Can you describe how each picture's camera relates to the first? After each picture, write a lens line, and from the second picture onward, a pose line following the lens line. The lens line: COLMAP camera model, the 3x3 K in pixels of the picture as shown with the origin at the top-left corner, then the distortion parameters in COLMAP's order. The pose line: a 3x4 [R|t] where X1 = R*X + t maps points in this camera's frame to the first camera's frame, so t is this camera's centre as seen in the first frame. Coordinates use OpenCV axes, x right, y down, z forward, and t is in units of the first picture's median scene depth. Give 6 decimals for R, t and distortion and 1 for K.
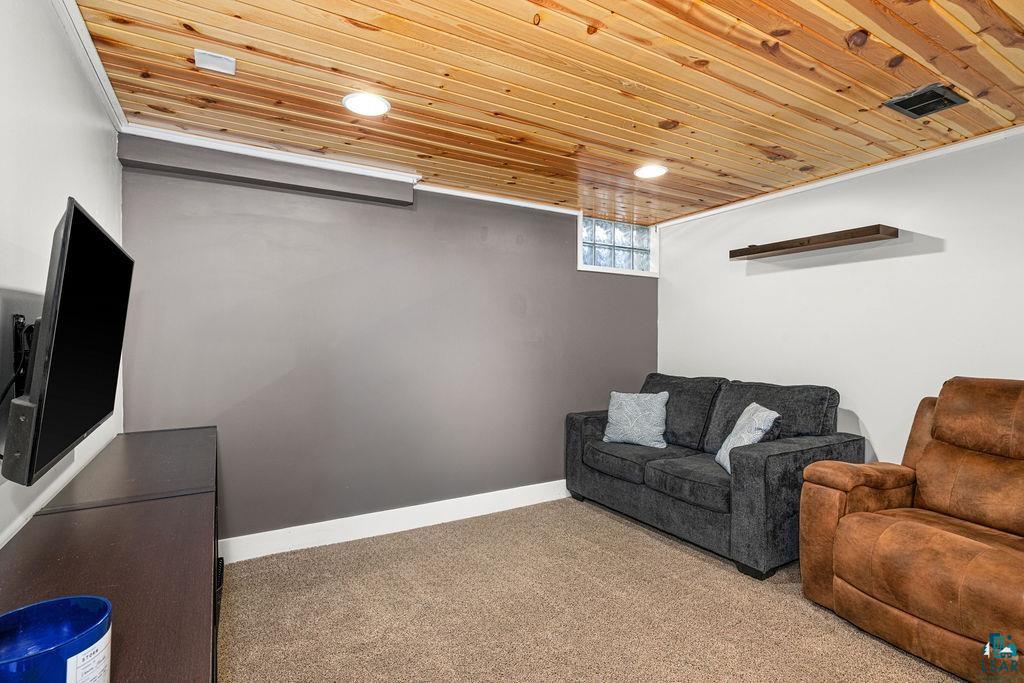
lens RADIAL K [[506.2, 0, 518.6], [0, 506.2, 343.4], [0, 0, 1]] dist [0.010711, -0.002237]
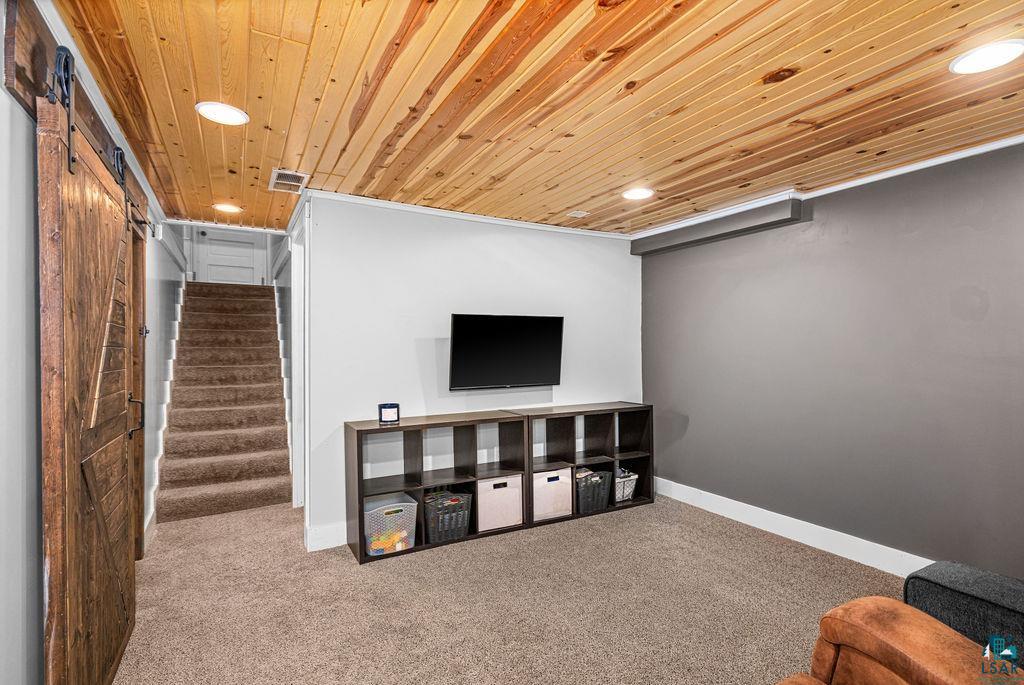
lens RADIAL K [[506.2, 0, 517.4], [0, 506.2, 344.6], [0, 0, 1]] dist [0.010711, -0.002237]
pose [[-0.039849, -0.009391, -0.999162, 0.989720], [-0.010091, 0.999909, -0.008996, -0.003468], [0.999155, 0.009724, -0.039940, 0.570527]]
